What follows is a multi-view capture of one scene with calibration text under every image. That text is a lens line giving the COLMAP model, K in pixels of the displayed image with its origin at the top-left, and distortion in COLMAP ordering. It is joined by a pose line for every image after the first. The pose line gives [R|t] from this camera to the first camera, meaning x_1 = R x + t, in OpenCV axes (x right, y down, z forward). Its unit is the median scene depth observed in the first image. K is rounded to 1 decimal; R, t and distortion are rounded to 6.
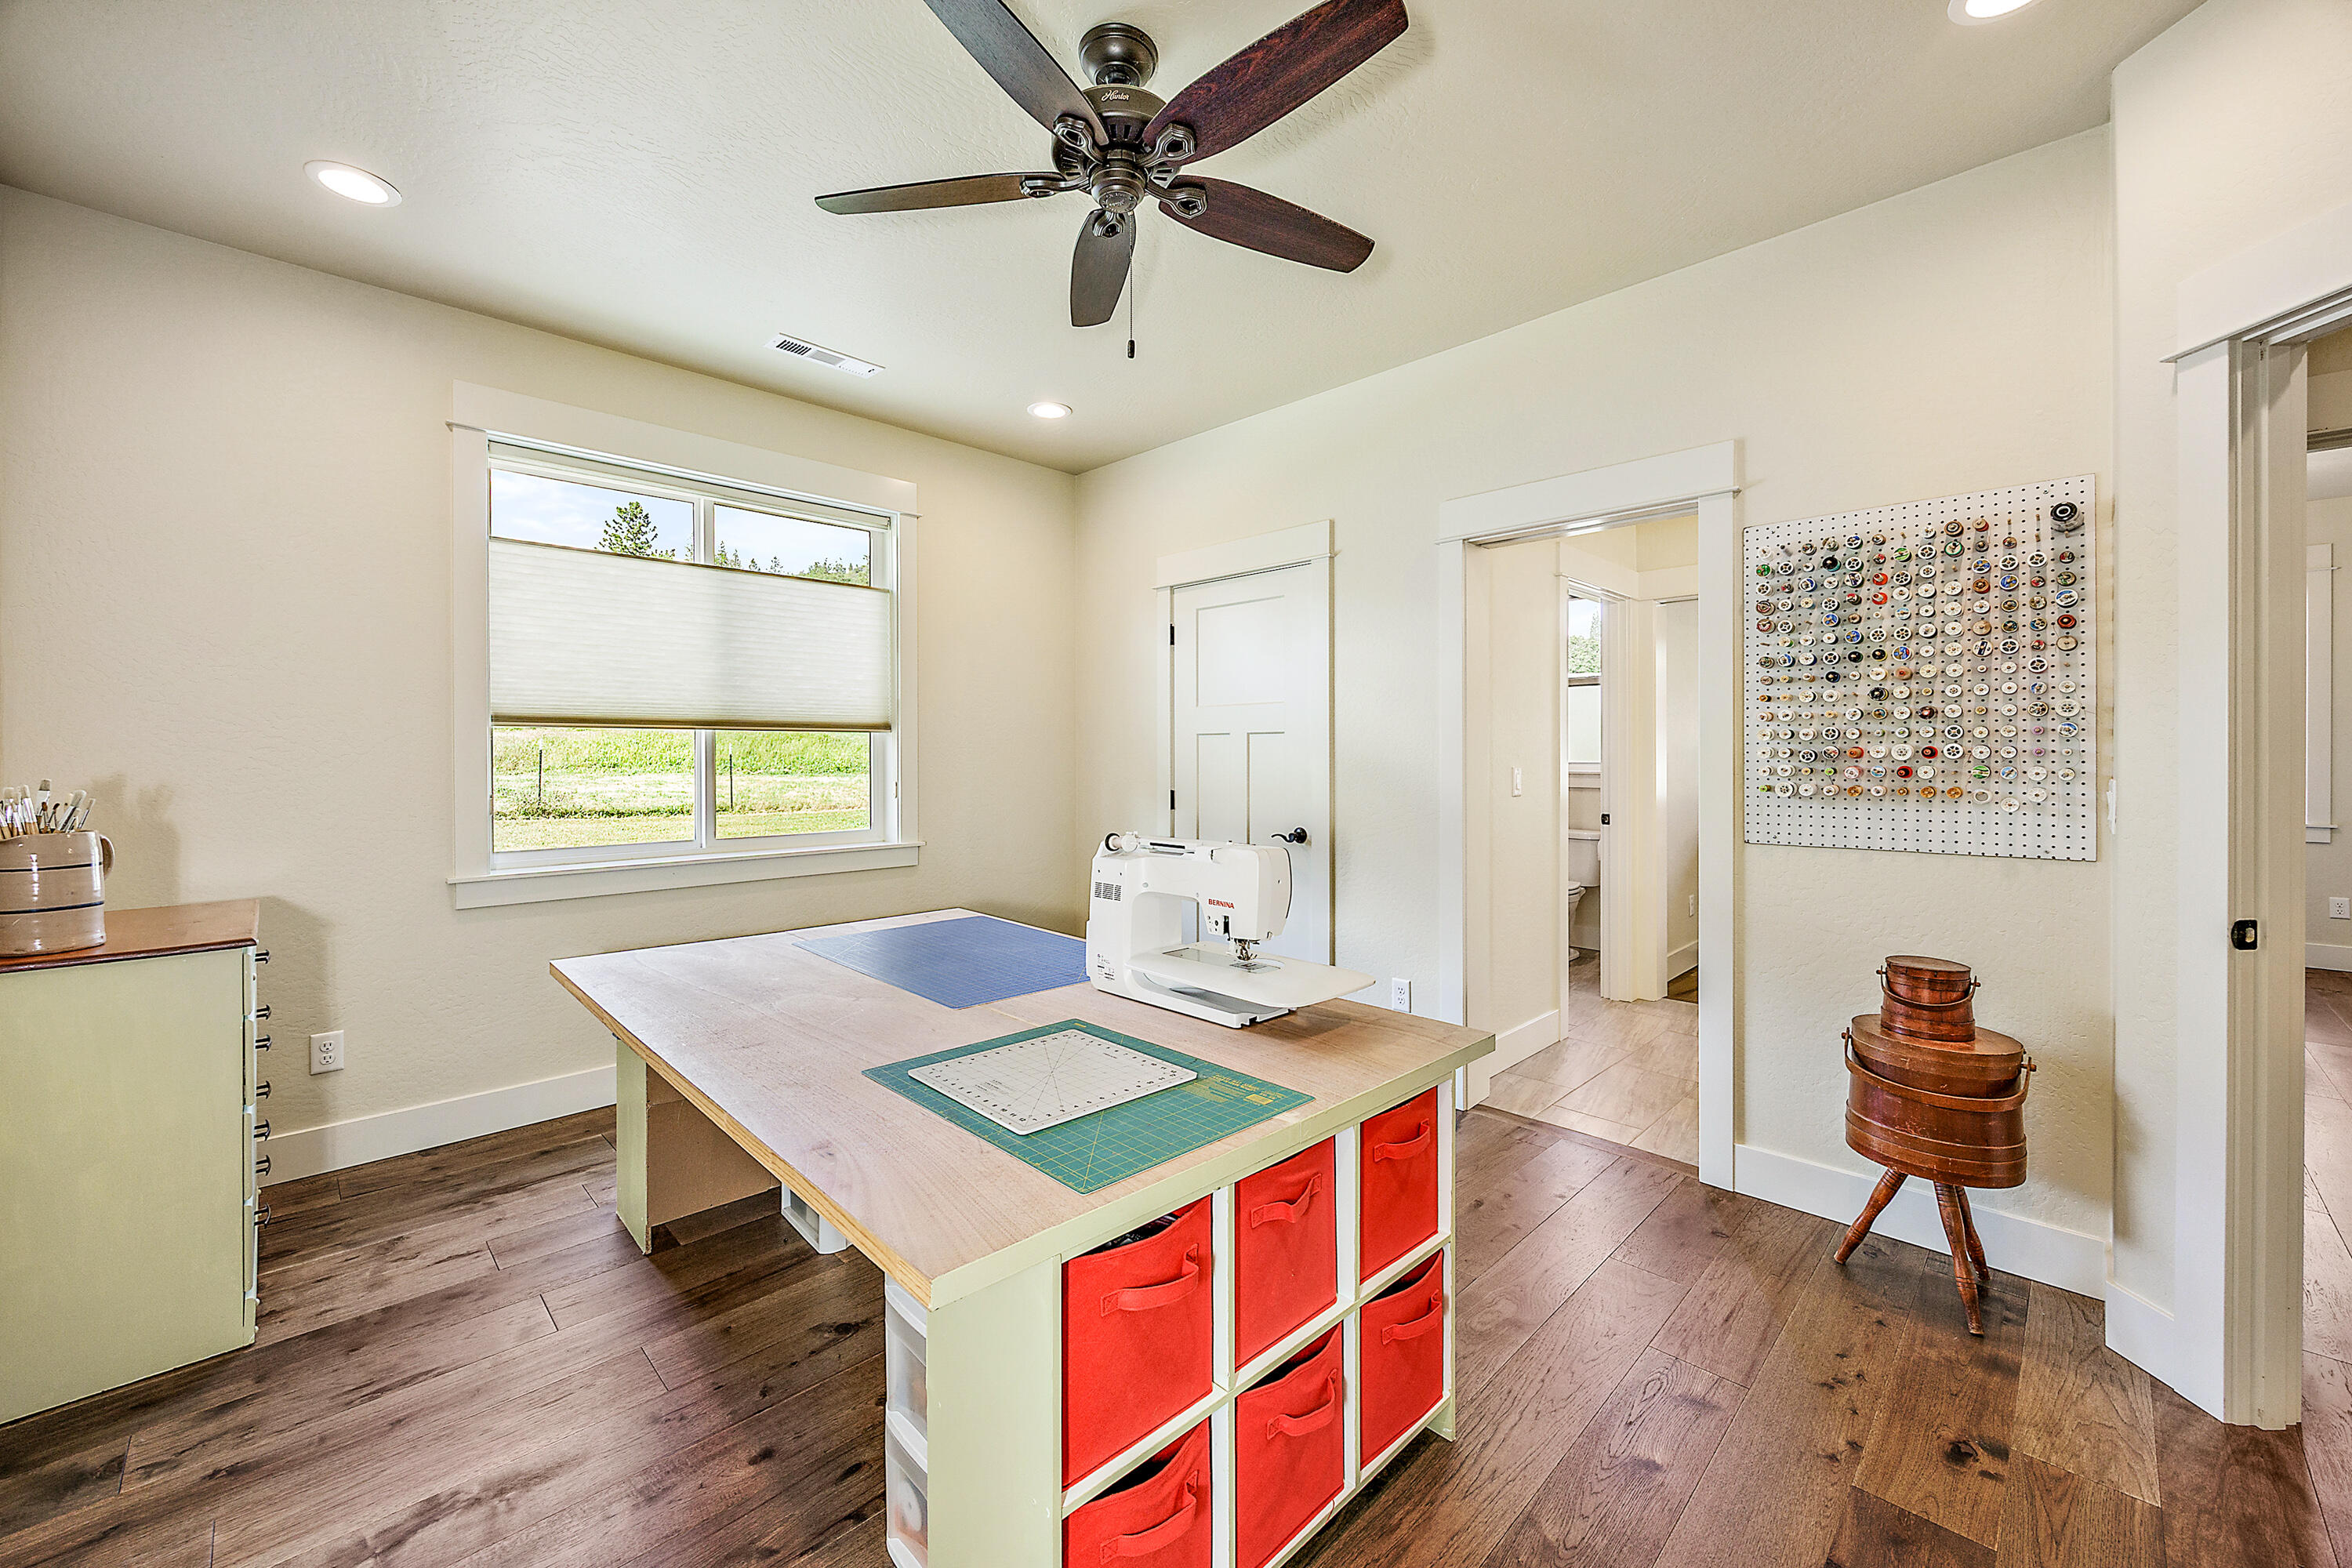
lens RADIAL K [[915.2, 0, 1179.7], [0, 915.2, 761.4], [0, 0, 1]] dist [-0.003647, -0.000090]
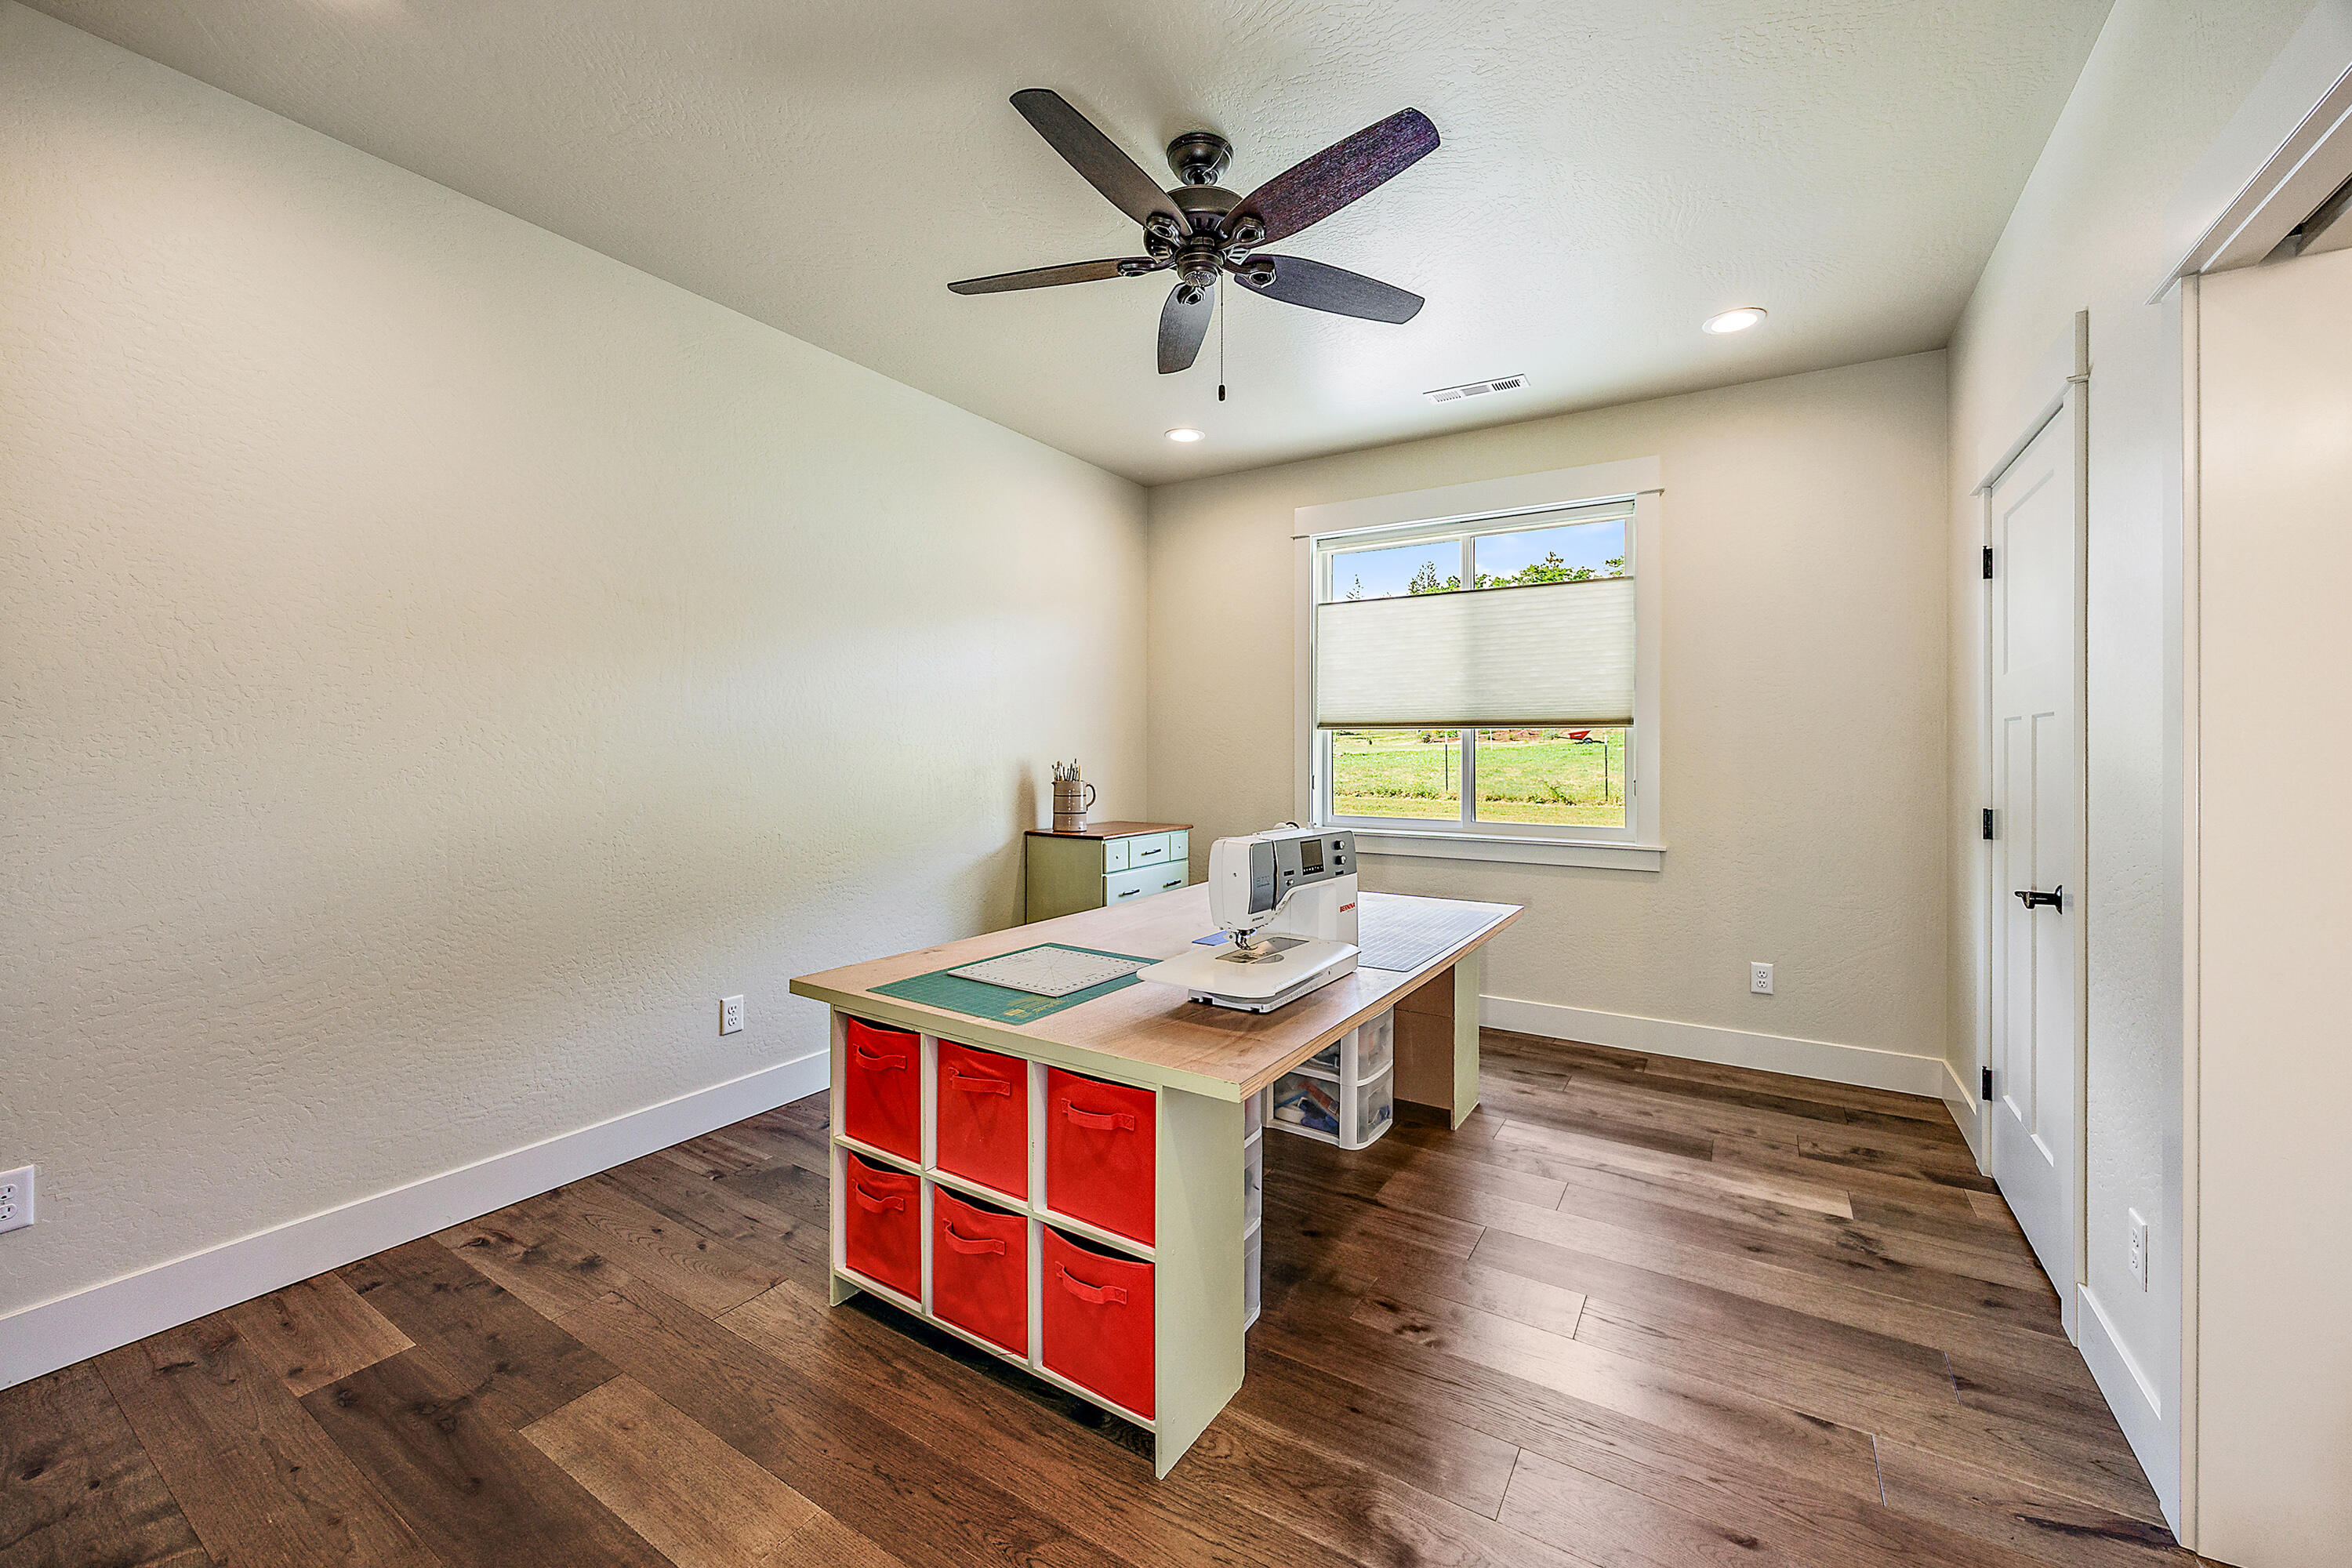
lens RADIAL K [[915.2, 0, 1180.3], [0, 915.2, 761.0], [0, 0, 1]] dist [-0.003647, -0.000090]
pose [[0.224997, 0.016320, -0.974223, 0.661057], [-0.013022, 0.999821, 0.013741, -0.004646], [0.974272, 0.009595, 0.225169, 0.438828]]
